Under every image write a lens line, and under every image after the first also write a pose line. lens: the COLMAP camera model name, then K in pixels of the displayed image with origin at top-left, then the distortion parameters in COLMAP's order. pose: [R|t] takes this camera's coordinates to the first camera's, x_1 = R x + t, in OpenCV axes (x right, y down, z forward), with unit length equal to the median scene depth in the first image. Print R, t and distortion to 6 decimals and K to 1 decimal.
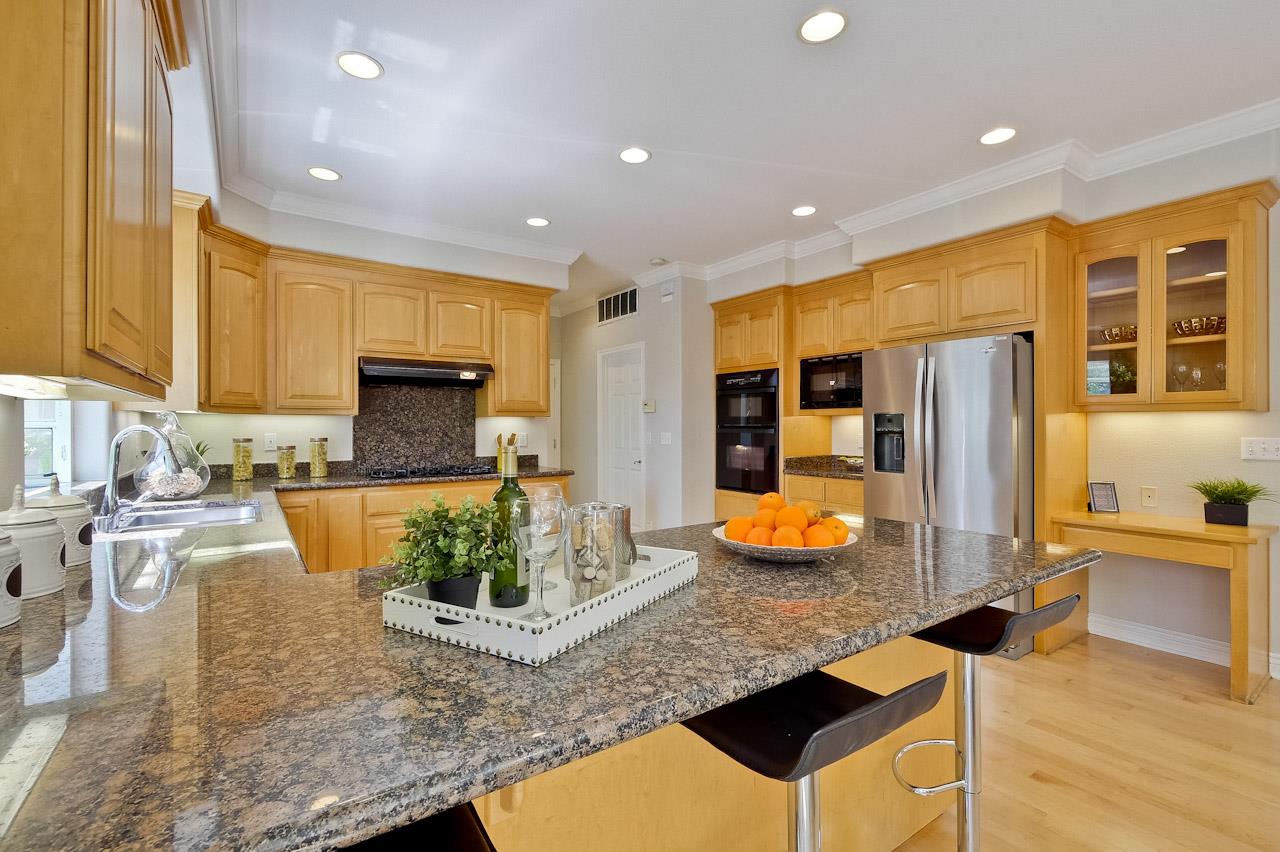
lens RADIAL K [[563.5, 0, 640.1], [0, 563.5, 419.4], [0, 0, 1]] dist [0.001099, 0.000940]
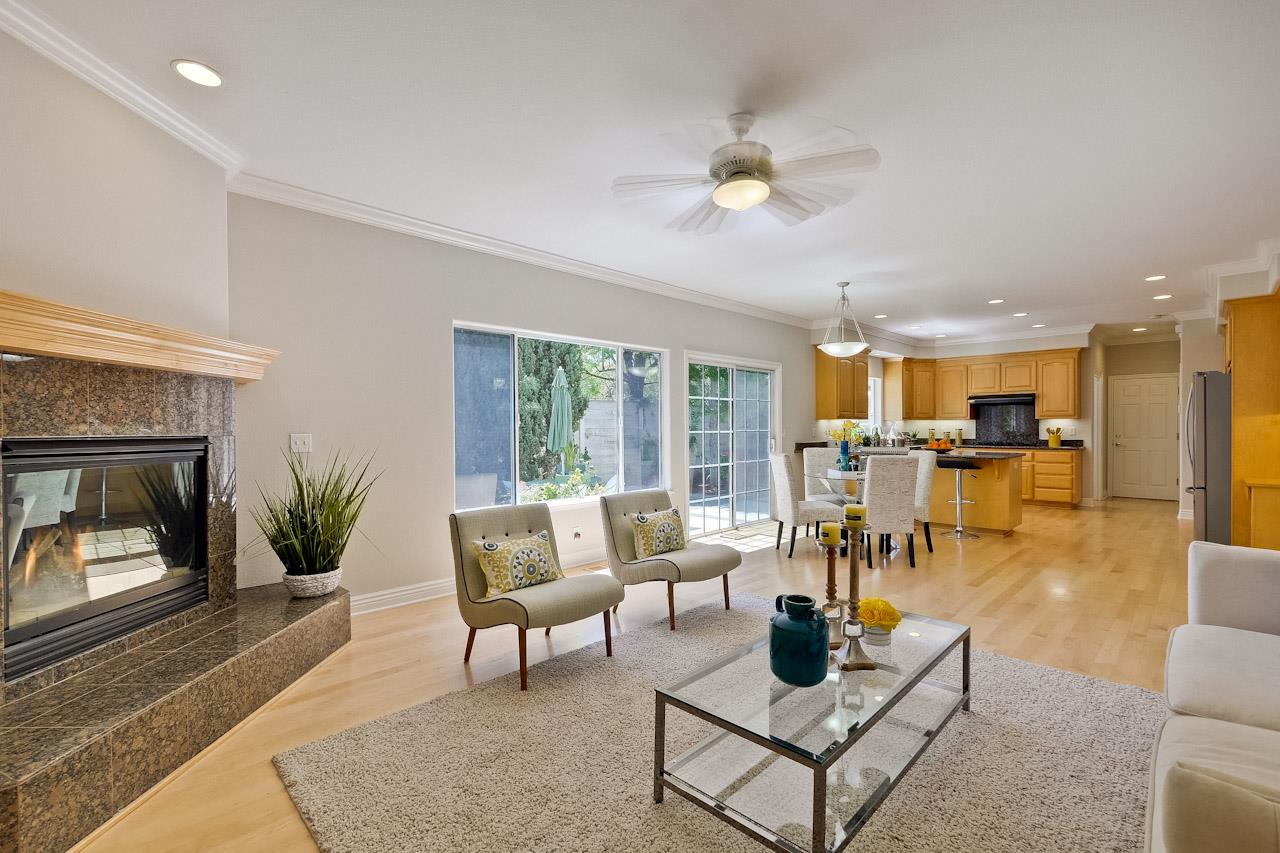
lens RADIAL K [[563.5, 0, 642.7], [0, 563.5, 434.0], [0, 0, 1]] dist [0.001099, 0.000940]
pose [[0.186922, 0.014132, -0.982273, 1.650653], [0.017209, 0.999696, 0.017657, -0.013244], [0.982224, -0.020204, 0.186622, -0.862264]]
